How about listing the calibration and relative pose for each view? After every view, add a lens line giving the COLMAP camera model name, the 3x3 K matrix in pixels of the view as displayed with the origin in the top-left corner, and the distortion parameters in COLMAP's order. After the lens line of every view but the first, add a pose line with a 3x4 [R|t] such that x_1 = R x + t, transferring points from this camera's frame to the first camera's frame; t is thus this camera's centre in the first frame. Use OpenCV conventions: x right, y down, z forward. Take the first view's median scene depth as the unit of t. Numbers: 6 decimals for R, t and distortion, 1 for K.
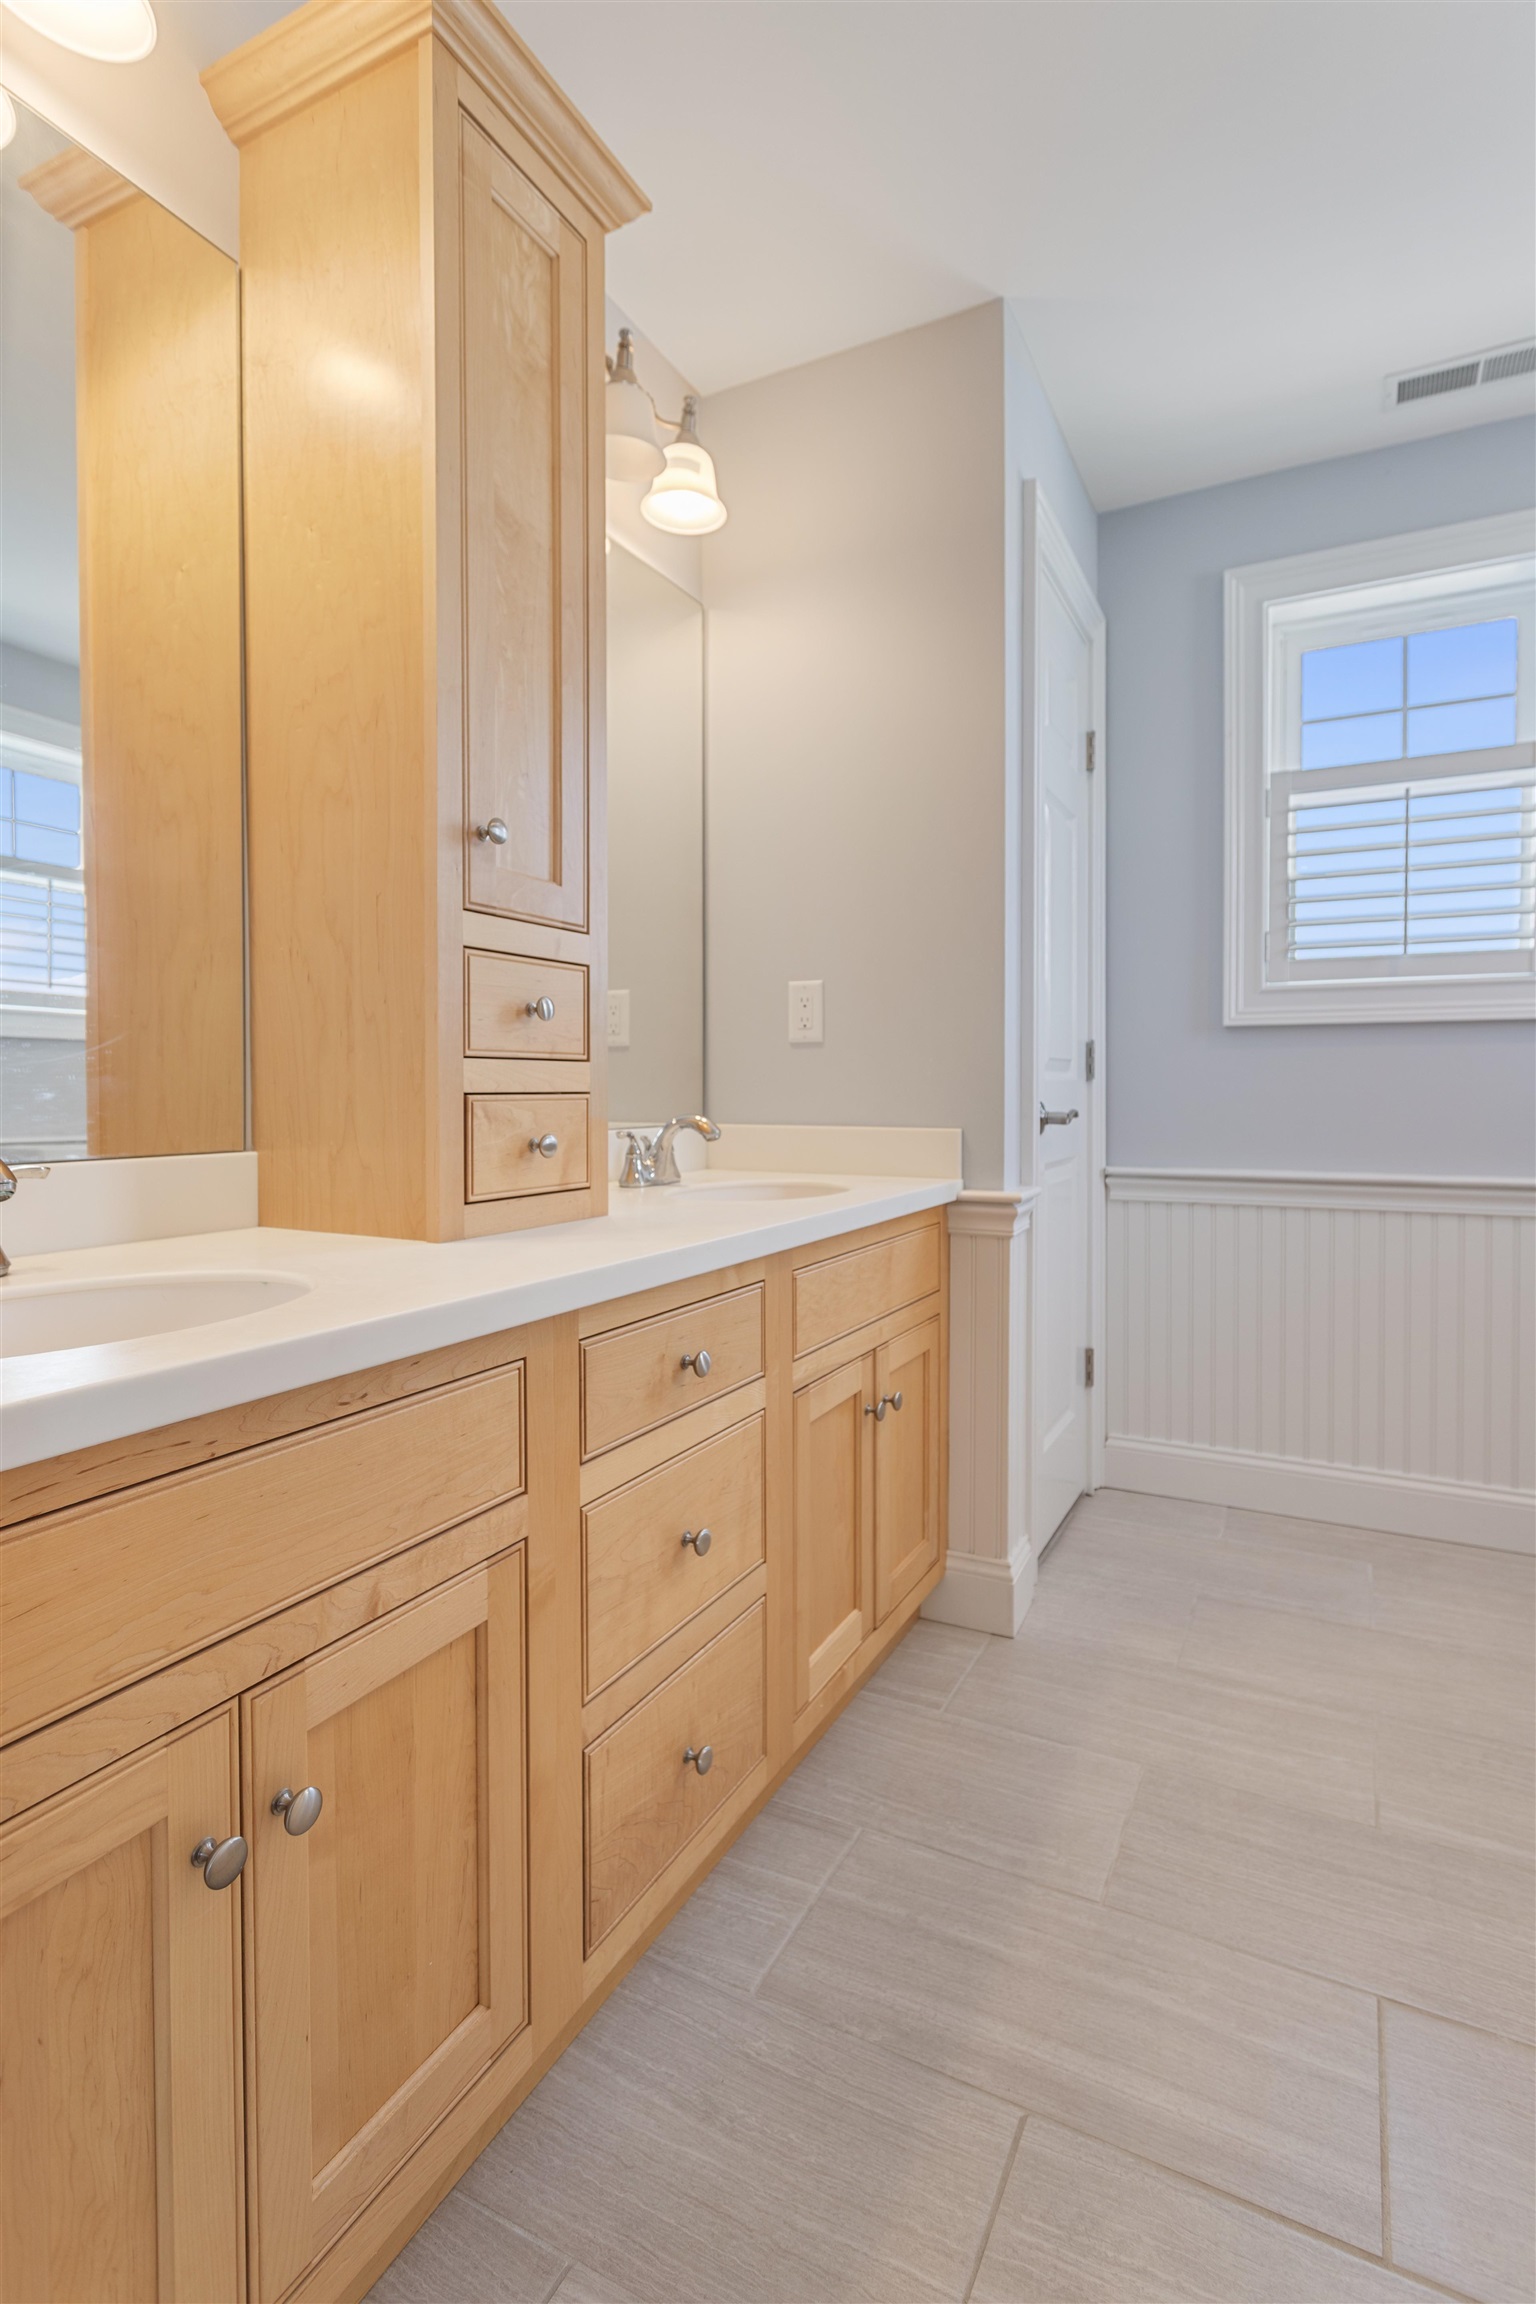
lens RADIAL K [[1123.6, 0, 769.3], [0, 1123.6, 1123.2], [0, 0, 1]] dist [-0.001115, 0.000388]
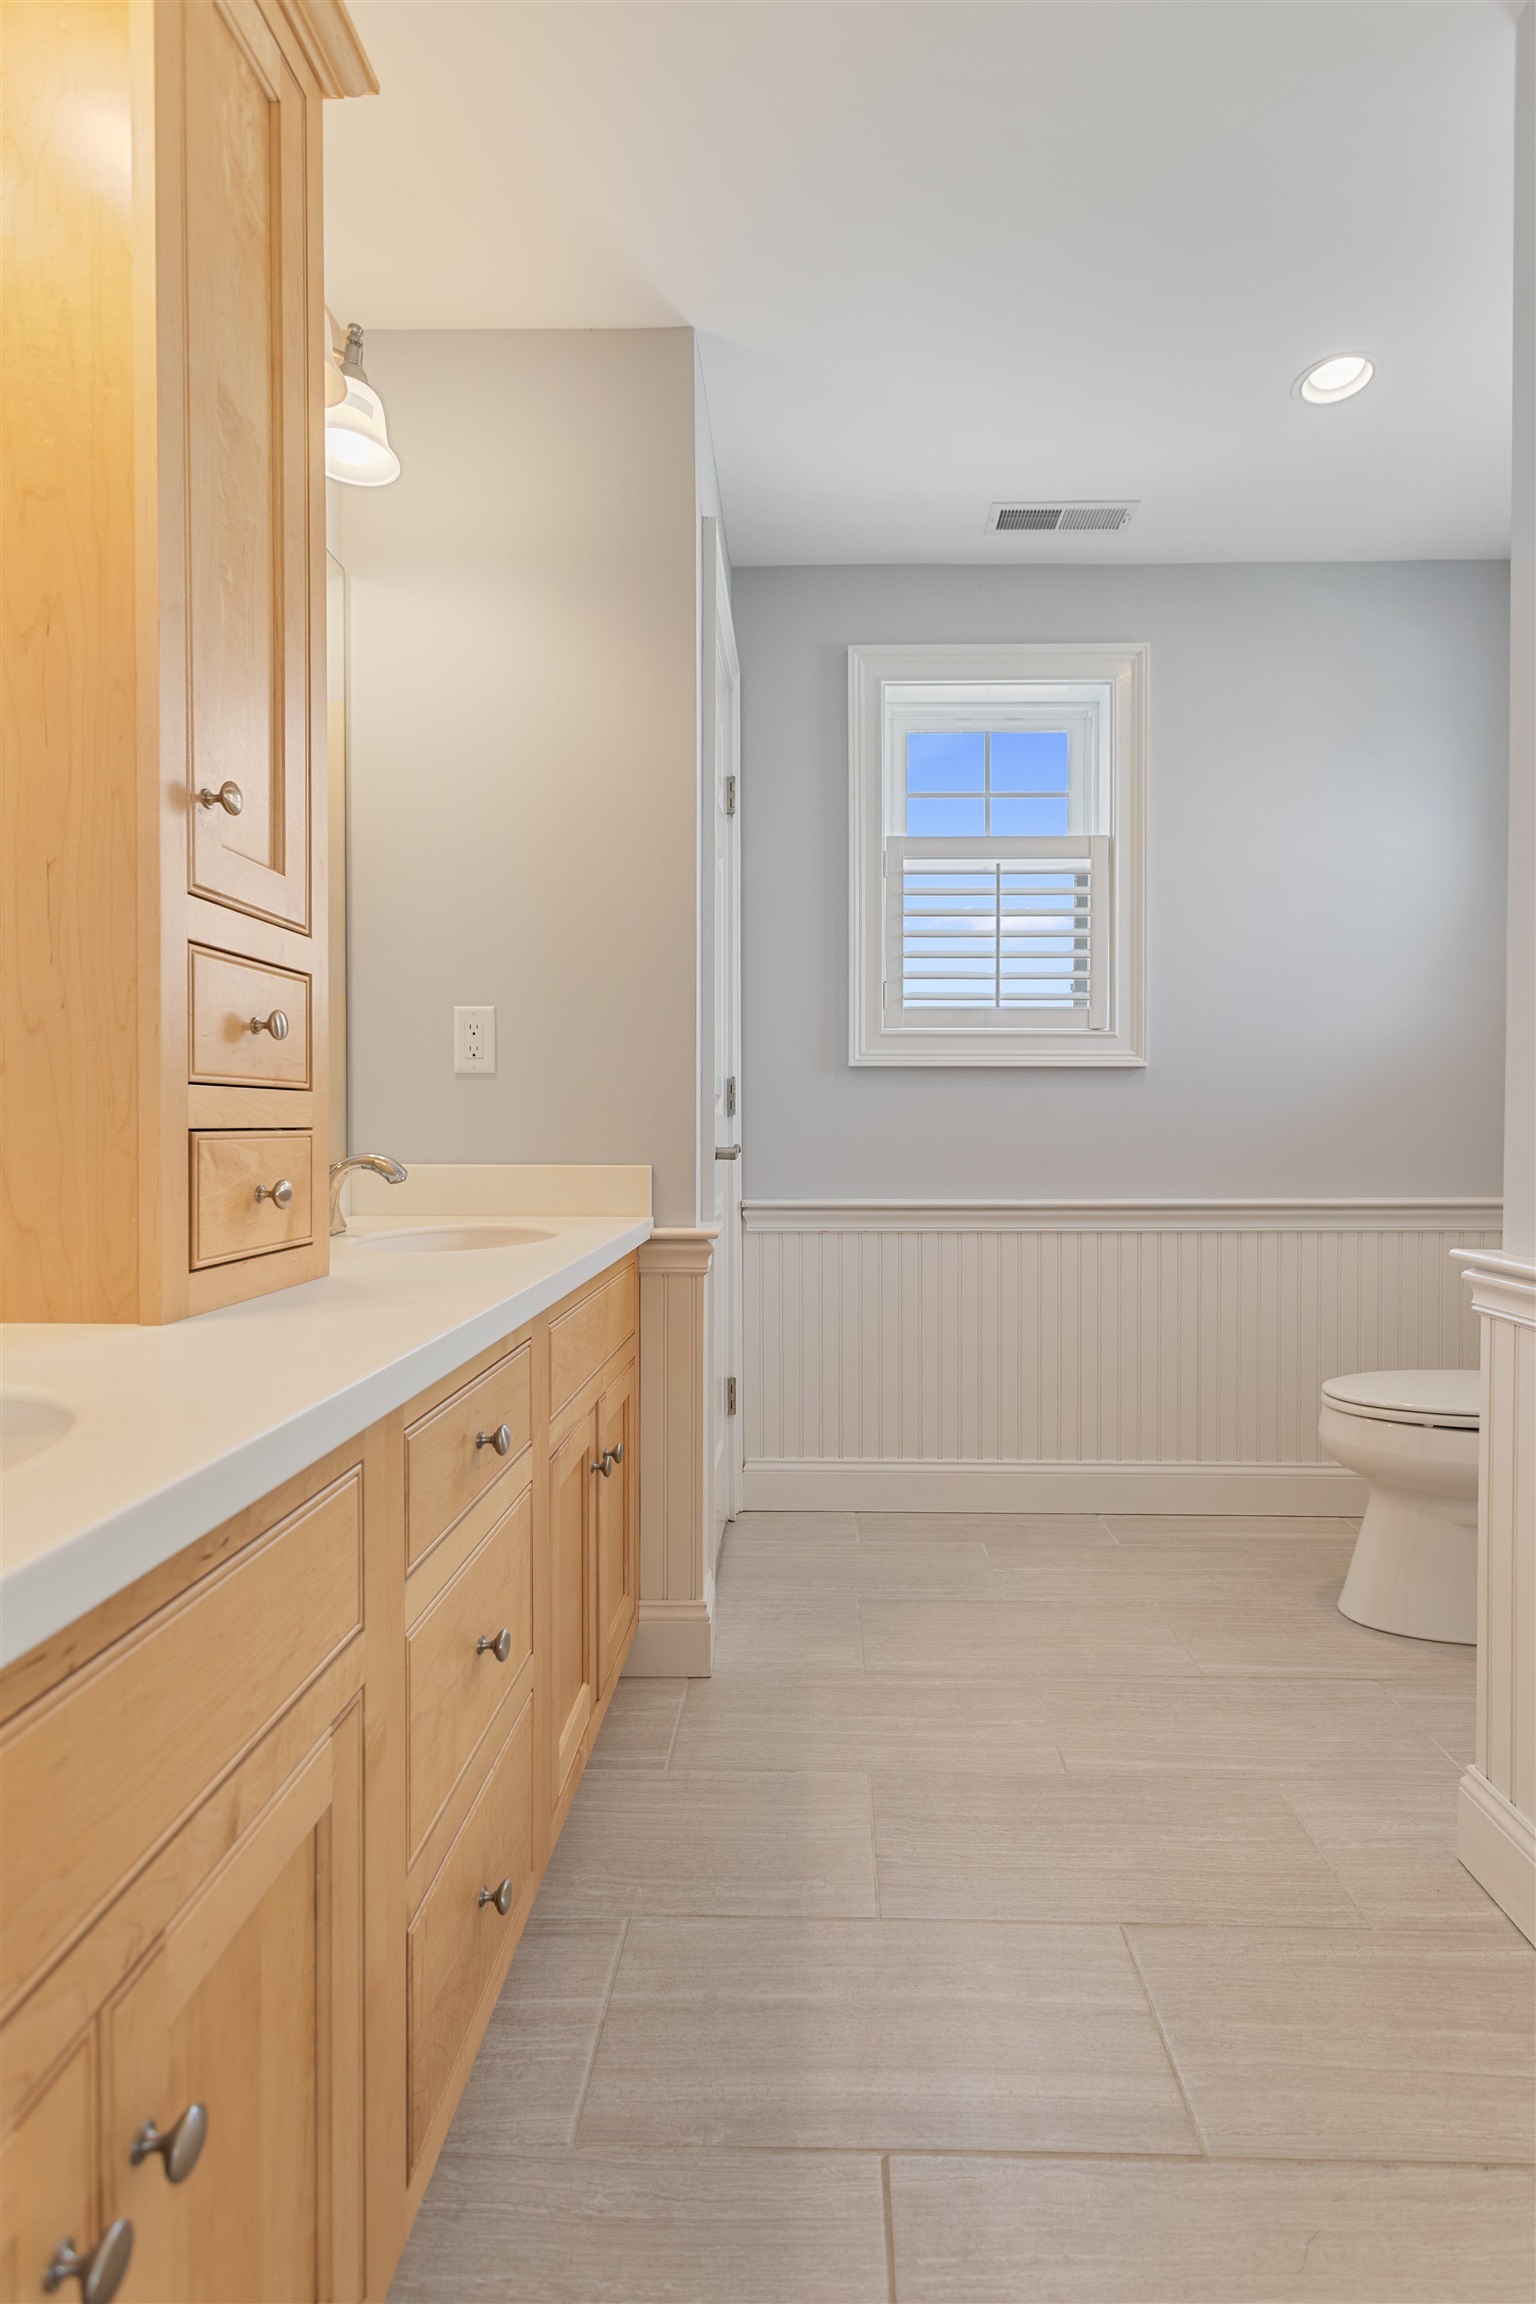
lens RADIAL K [[1120.7, 0, 774.1], [0, 1120.7, 1150.0], [0, 0, 1]] dist [0.004314, -0.000576]
pose [[0.893940, -0.008103, 0.448114, -0.231889], [0.010969, 0.999933, -0.003801, -0.004645], [-0.448053, 0.008313, 0.893968, 0.113190]]
